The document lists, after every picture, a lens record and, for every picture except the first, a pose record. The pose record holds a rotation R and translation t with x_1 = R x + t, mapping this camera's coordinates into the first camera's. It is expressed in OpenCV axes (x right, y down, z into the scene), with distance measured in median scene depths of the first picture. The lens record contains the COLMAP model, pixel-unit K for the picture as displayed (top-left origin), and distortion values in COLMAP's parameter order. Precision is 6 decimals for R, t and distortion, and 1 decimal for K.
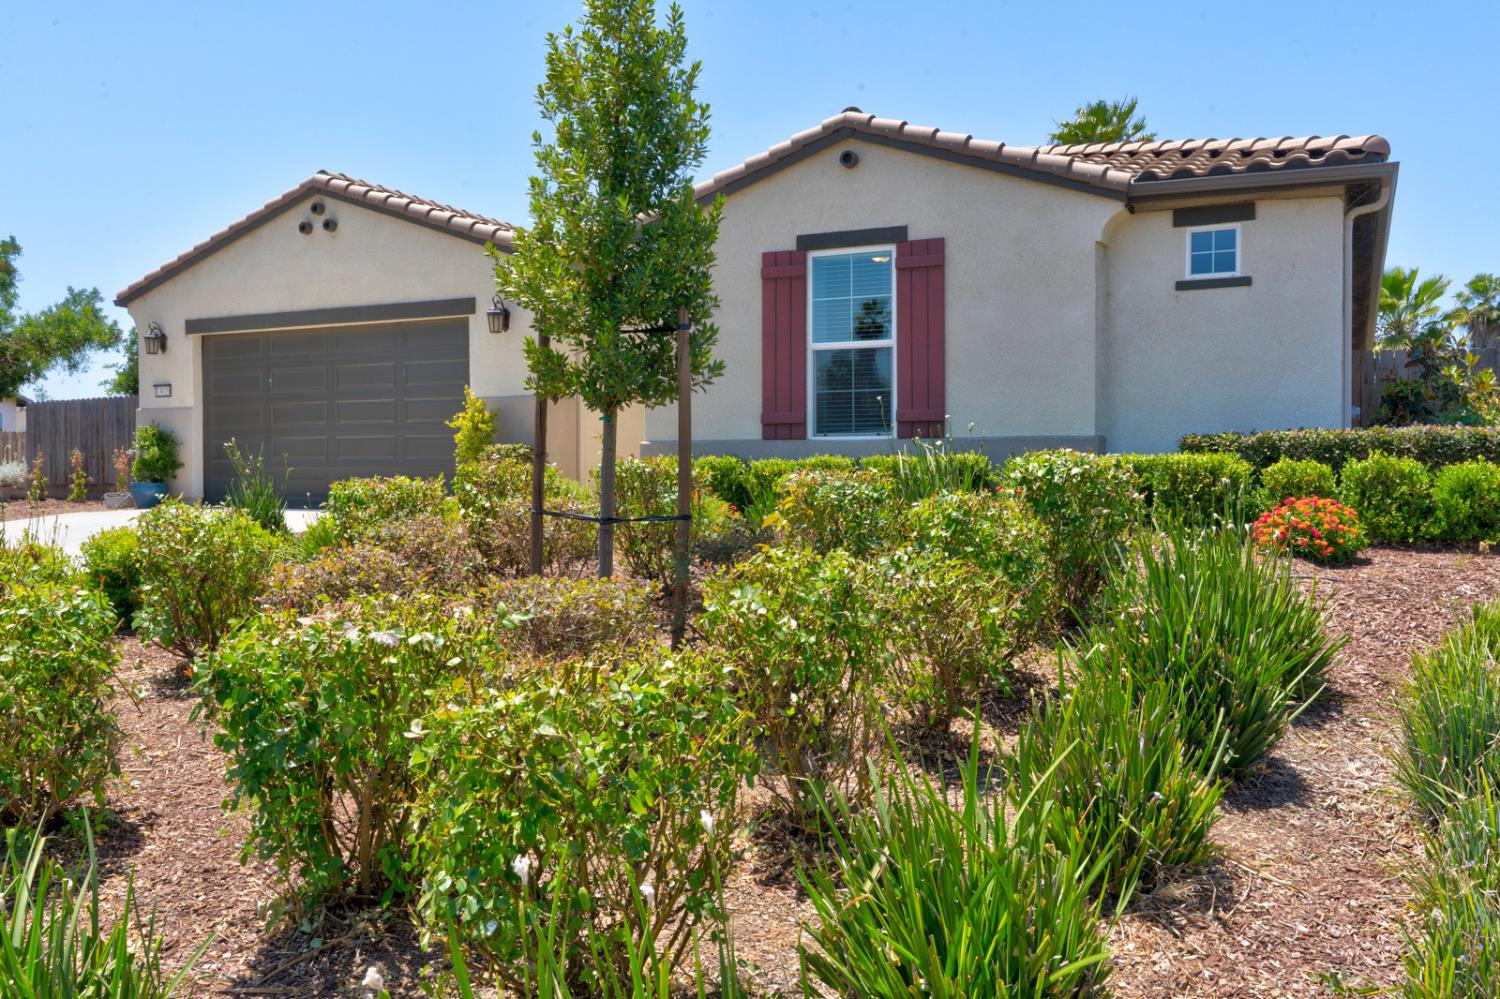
lens RADIAL K [[1231.0, 0, 747.9], [0, 1231.0, 505.1], [0, 0, 1]] dist [0.013182, -0.006845]
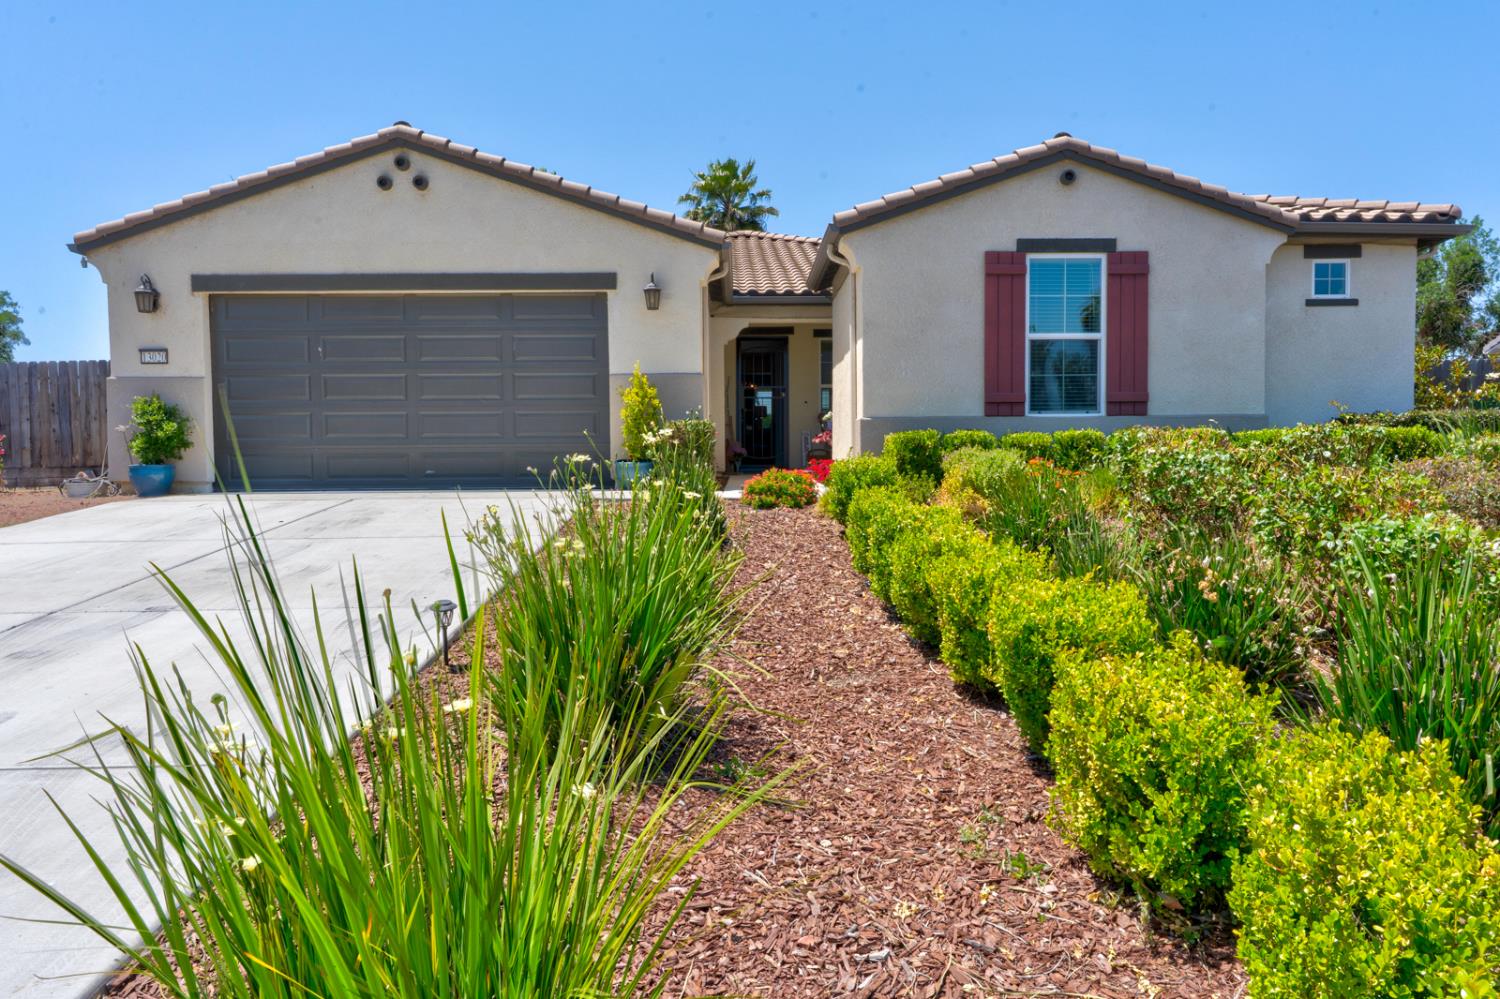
lens RADIAL K [[1023.8, 0, 753.8], [0, 1023.8, 504.0], [0, 0, 1]] dist [0.003610, -0.005716]
pose [[0.885190, -0.034018, 0.463984, -0.632406], [0.021557, 0.999251, 0.032136, -0.007460], [-0.464729, -0.018445, 0.885261, 0.262912]]
